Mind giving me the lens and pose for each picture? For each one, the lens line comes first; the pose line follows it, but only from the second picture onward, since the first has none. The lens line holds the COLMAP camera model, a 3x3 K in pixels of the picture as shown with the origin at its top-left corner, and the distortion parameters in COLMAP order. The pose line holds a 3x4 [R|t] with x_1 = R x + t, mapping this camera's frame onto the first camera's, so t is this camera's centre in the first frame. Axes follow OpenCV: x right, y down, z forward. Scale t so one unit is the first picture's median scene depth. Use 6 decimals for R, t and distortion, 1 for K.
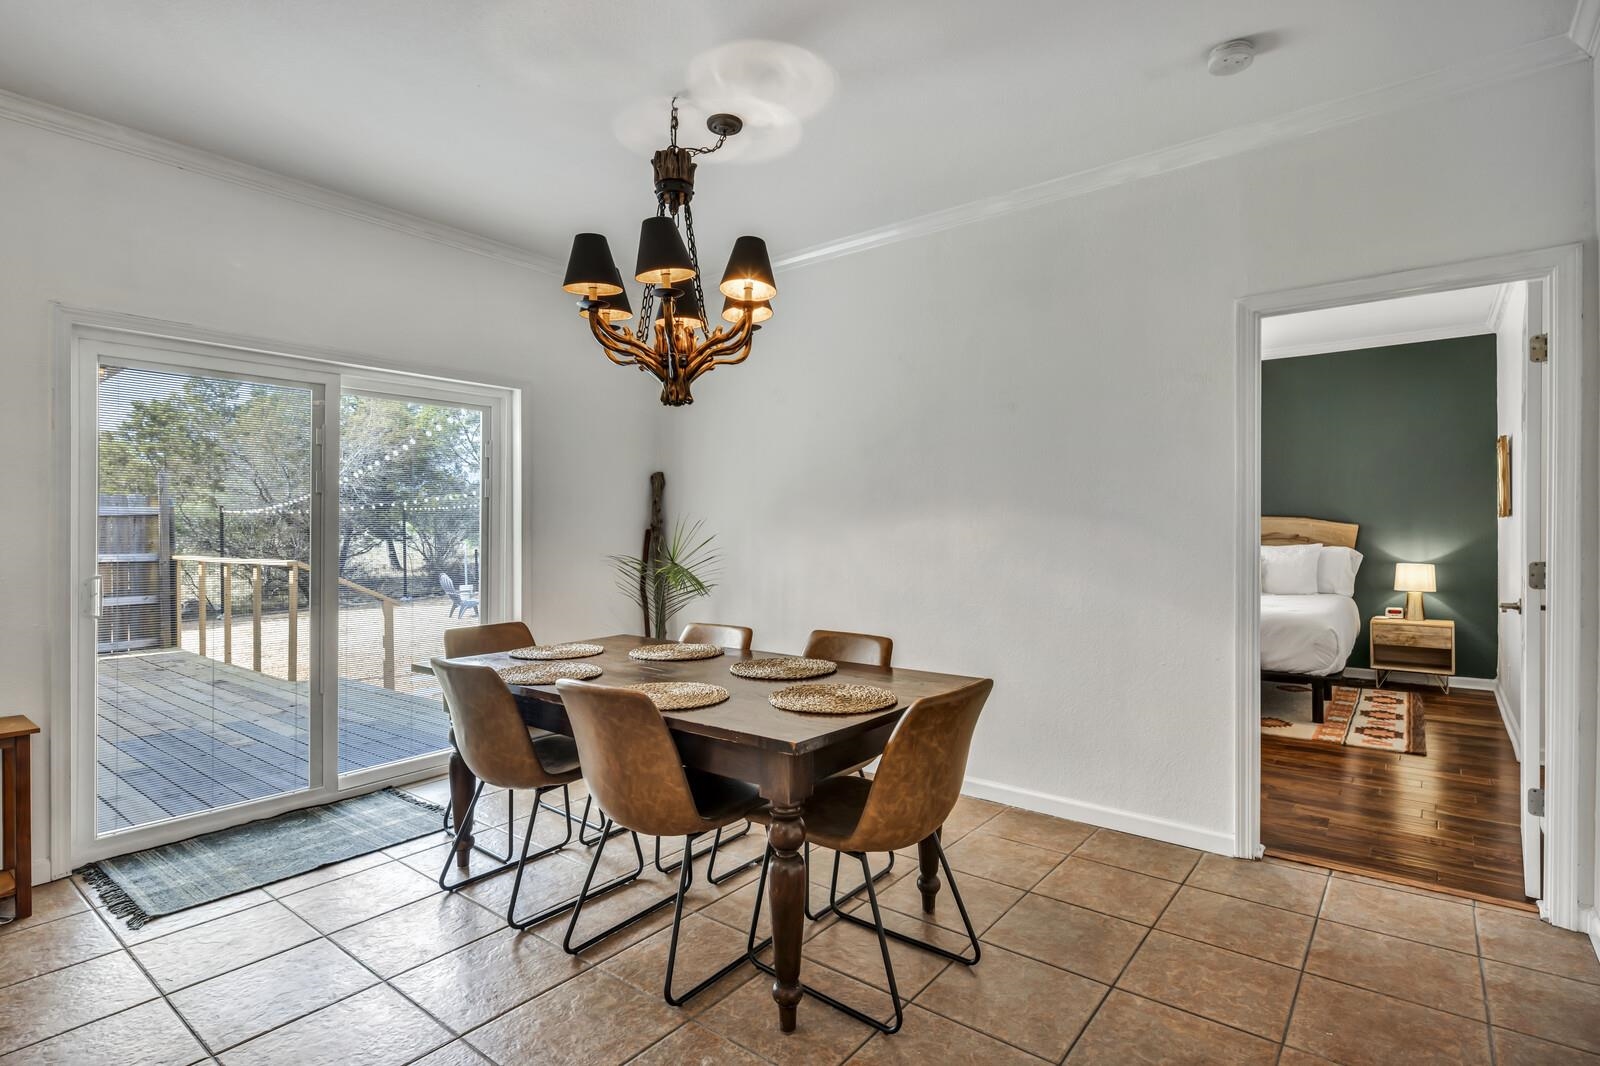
lens RADIAL K [[805.0, 0, 800.0], [0, 805.0, 533.0], [0, 0, 1]] dist [-0.001457, -0.000824]
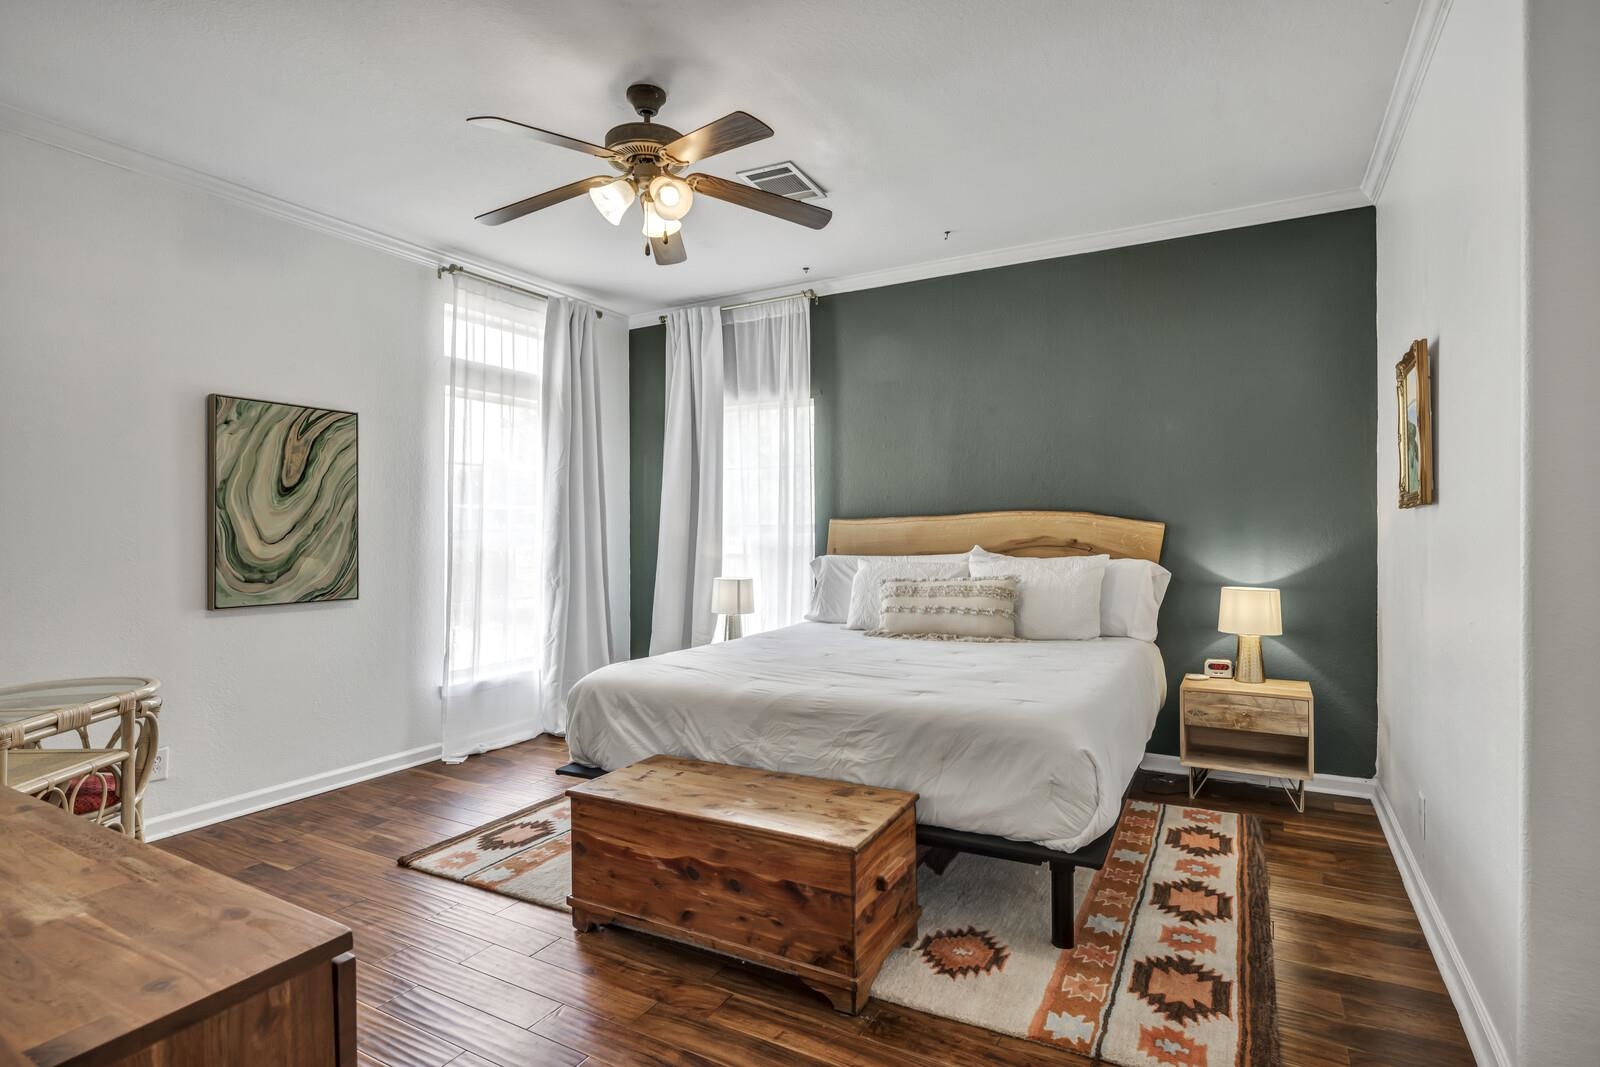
lens RADIAL K [[772.4, 0, 797.3], [0, 772.4, 540.2], [0, 0, 1]] dist [0.002733, 0.000531]
pose [[0.991806, -0.005412, 0.127637, 0.358418], [0.004453, 0.999960, 0.007795, -0.003540], [-0.127674, -0.007163, 0.991790, 0.473793]]
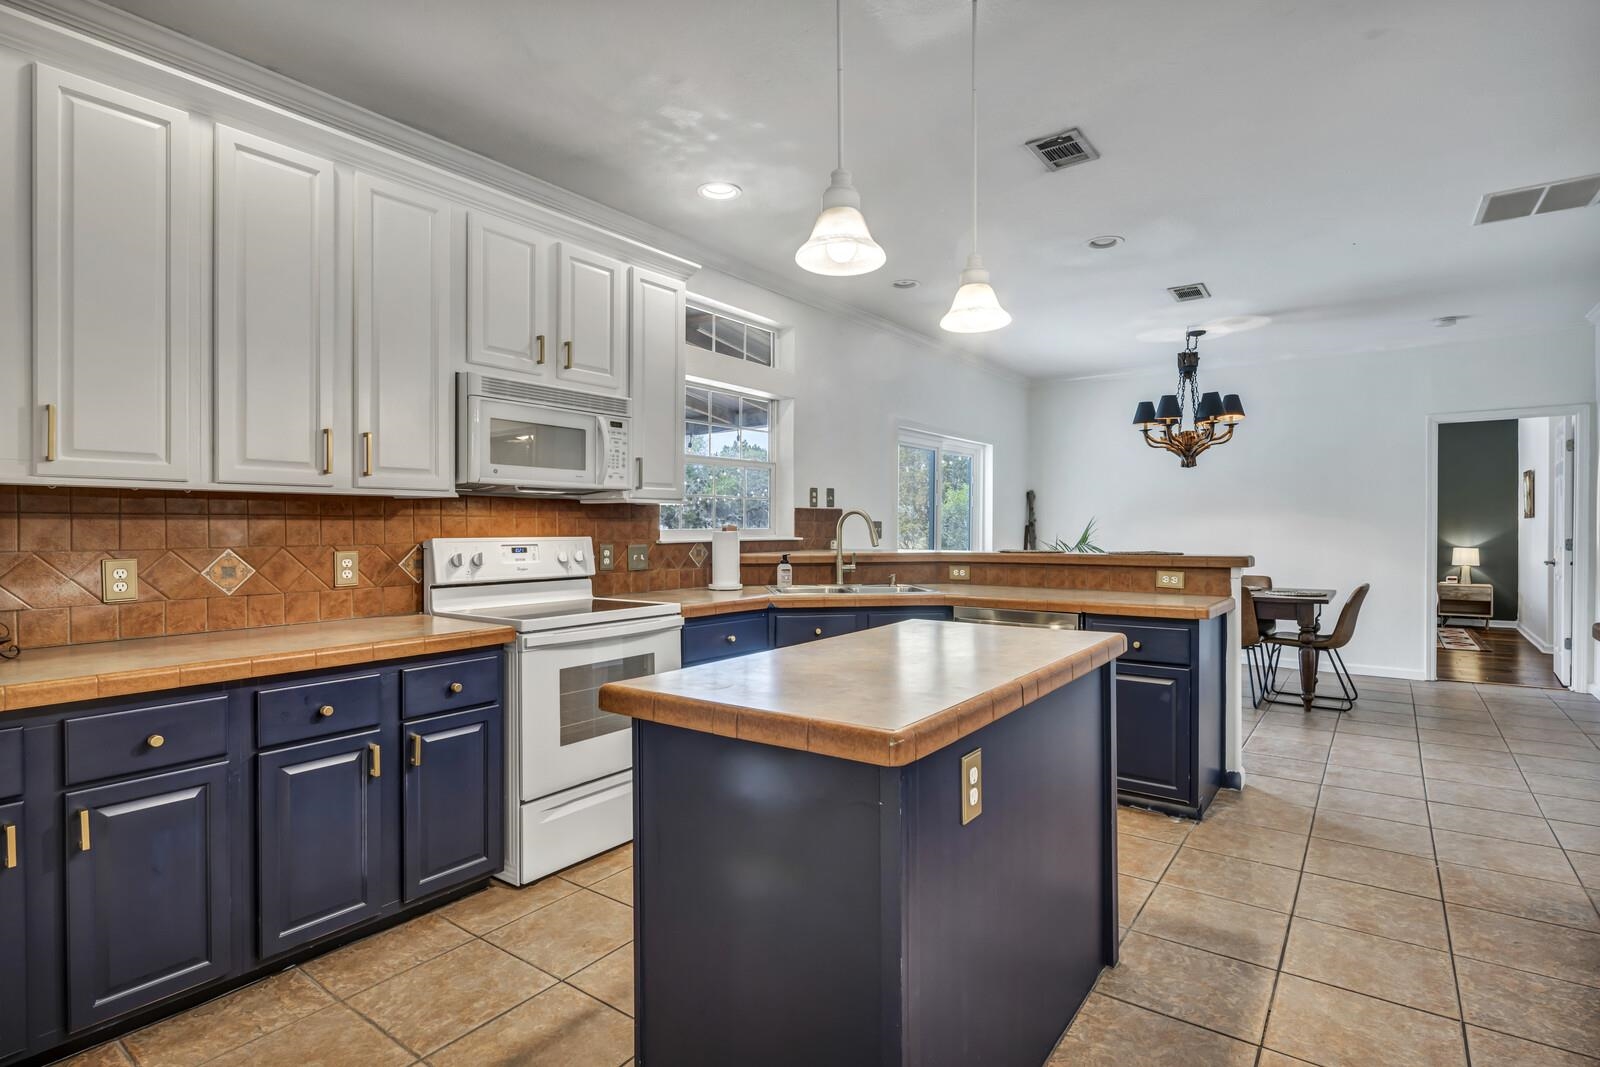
lens RADIAL K [[832.1, 0, 800.0], [0, 832.1, 533.5], [0, 0, 1]] dist [0.002291, 0.000238]
pose [[0.998945, -0.000902, 0.045920, -0.594270], [0.000705, 0.999991, 0.004298, 0.003092], [-0.045923, -0.004261, 0.998936, -0.548419]]
